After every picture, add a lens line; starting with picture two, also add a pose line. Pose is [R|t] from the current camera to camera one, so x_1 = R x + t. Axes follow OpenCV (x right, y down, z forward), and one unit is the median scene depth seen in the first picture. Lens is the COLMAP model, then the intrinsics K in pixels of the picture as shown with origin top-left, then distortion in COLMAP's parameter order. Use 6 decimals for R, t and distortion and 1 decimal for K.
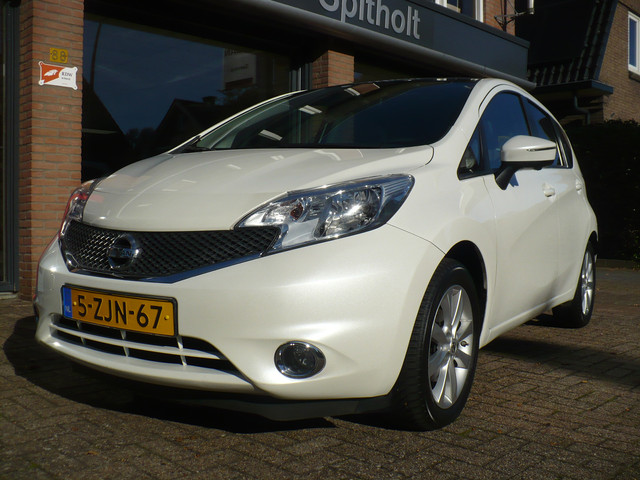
lens RADIAL K [[725.7, 0, 320.0], [0, 725.7, 240.0], [0, 0, 1]] dist [-0.240719, 0.358957]
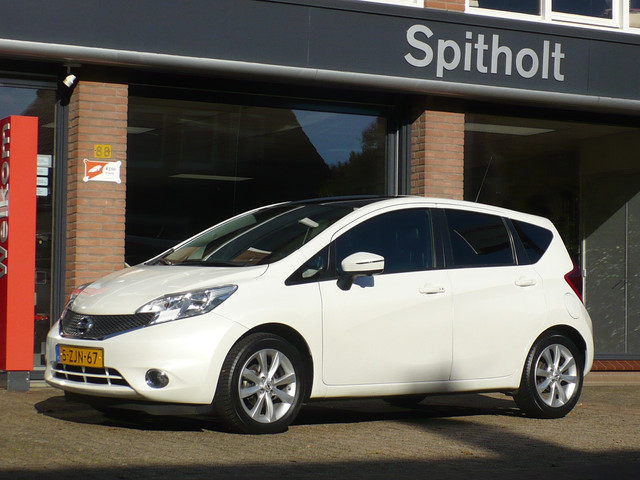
lens RADIAL K [[1673.7, 0, 320.0], [0, 1673.7, 240.0], [0, 0, 1]] dist [-0.125237, 0.017235]
pose [[0.953388, -0.007848, -0.301646, 0.682521], [-0.014947, 0.997206, -0.073187, 0.043130], [0.301378, 0.074285, 0.950607, -1.250126]]
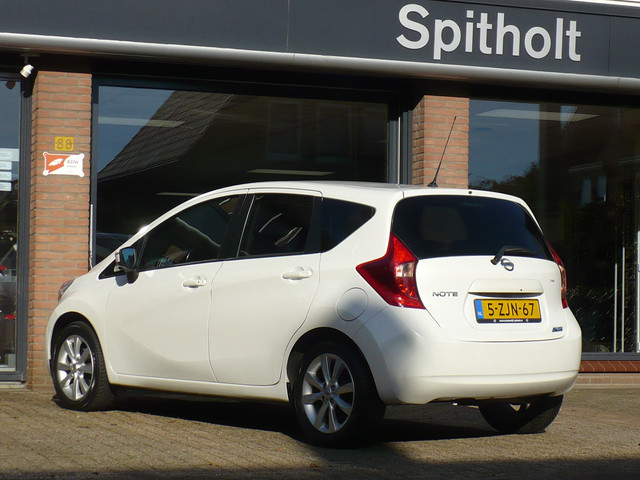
lens RADIAL K [[1673.7, 0, 320.0], [0, 1673.7, 240.0], [0, 0, 1]] dist [-0.125237, 0.017235]
pose [[0.906067, -0.018567, -0.422727, 0.963738], [-0.013928, 0.997187, -0.073653, 0.042307], [0.422905, 0.072623, 0.903259, -0.984448]]
